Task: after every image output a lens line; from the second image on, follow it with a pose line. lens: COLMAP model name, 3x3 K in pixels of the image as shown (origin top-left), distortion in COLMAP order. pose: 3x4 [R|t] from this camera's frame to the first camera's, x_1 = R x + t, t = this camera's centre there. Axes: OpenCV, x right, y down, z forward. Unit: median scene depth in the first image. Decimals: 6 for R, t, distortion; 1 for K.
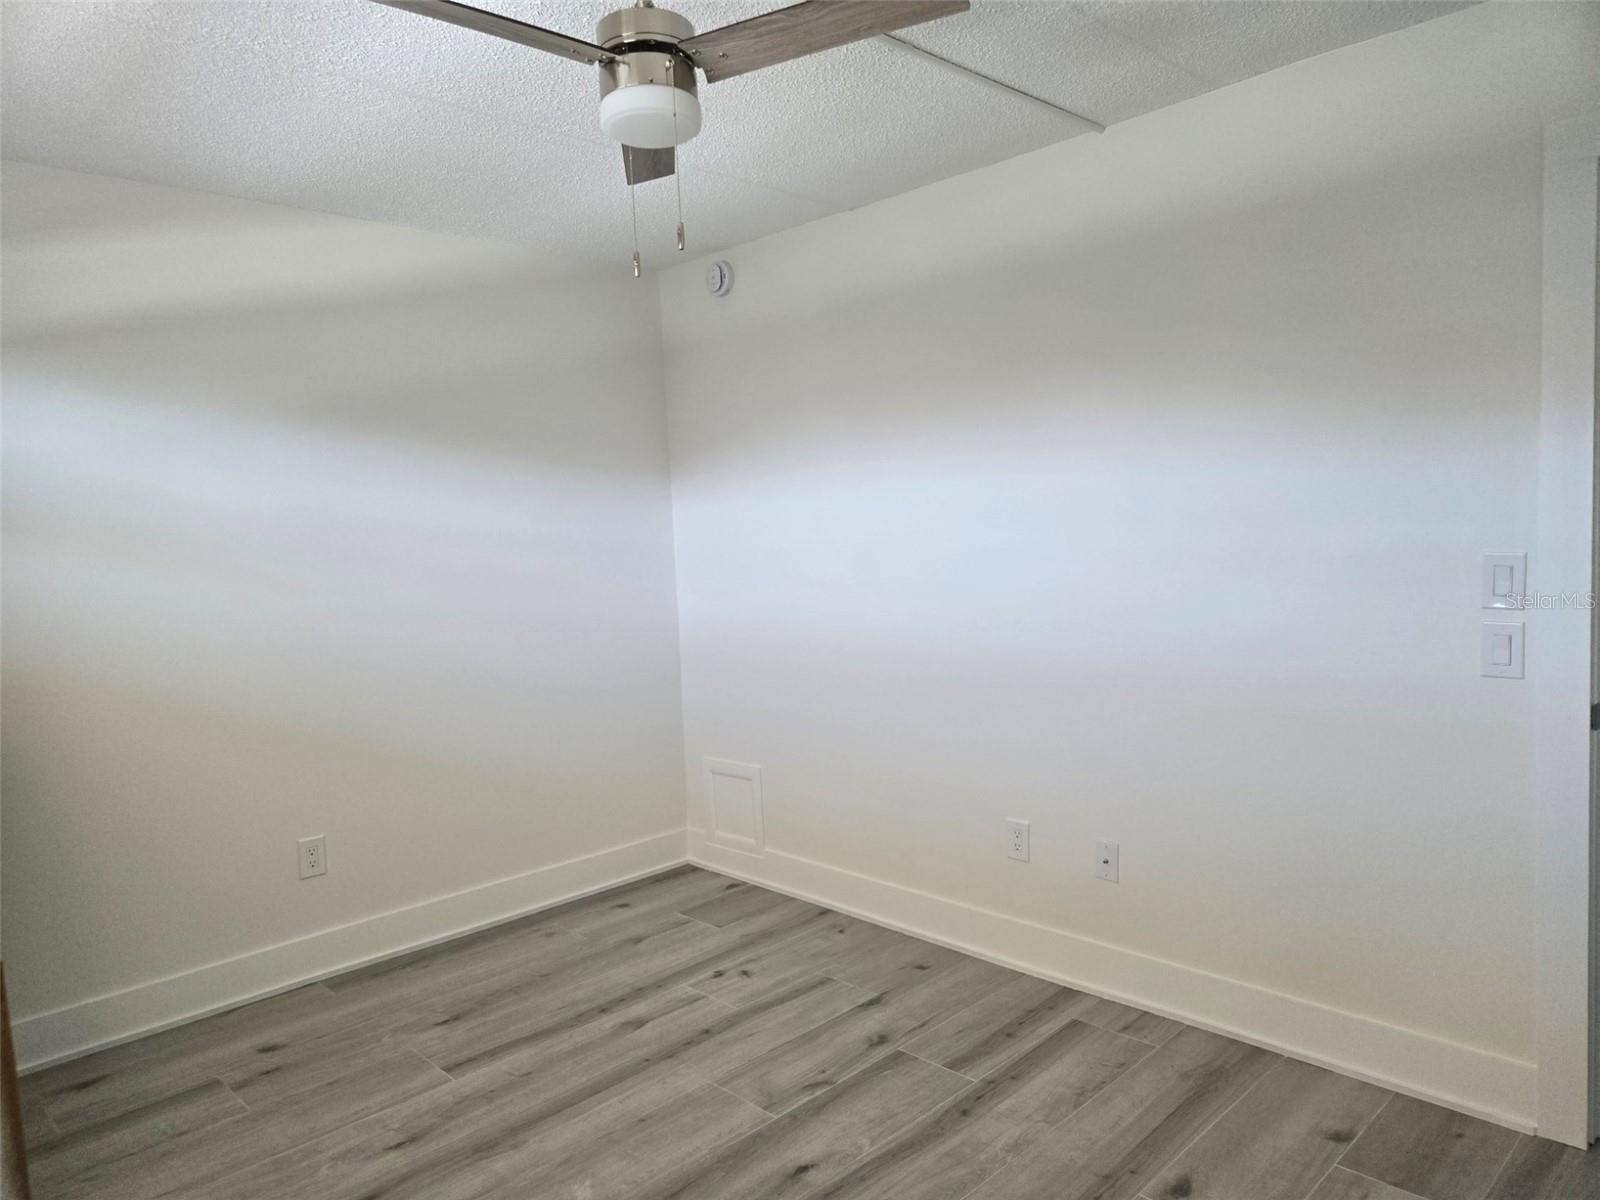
lens RADIAL K [[1072.5, 0, 808.3], [0, 1072.5, 607.7], [0, 0, 1]] dist [0.069230, -0.051443]
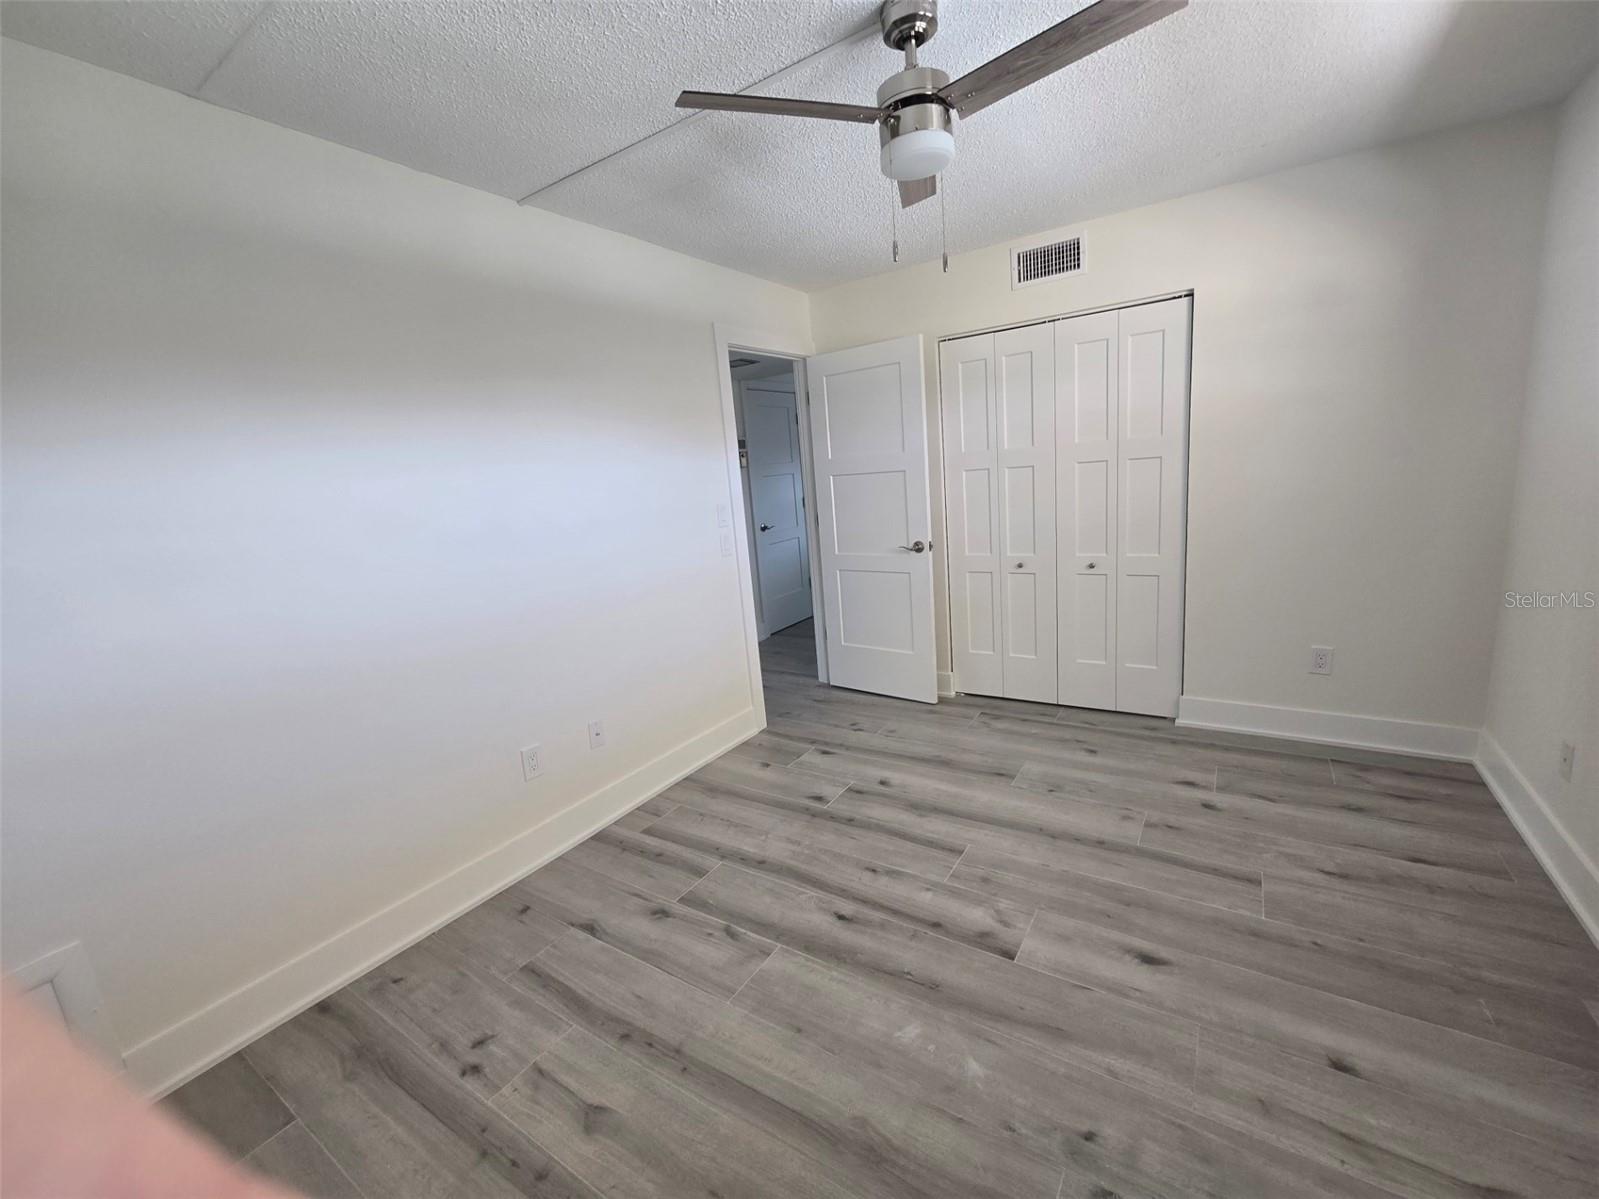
lens RADIAL K [[660.2, 0, 801.2], [0, 660.2, 593.9], [0, 0, 1]] dist [-0.005821, 0.003225]
pose [[-0.196158, -0.130016, 0.971915, -0.646357], [0.165685, 0.972525, 0.163538, -0.046338], [-0.966473, 0.193110, -0.169227, 0.910315]]
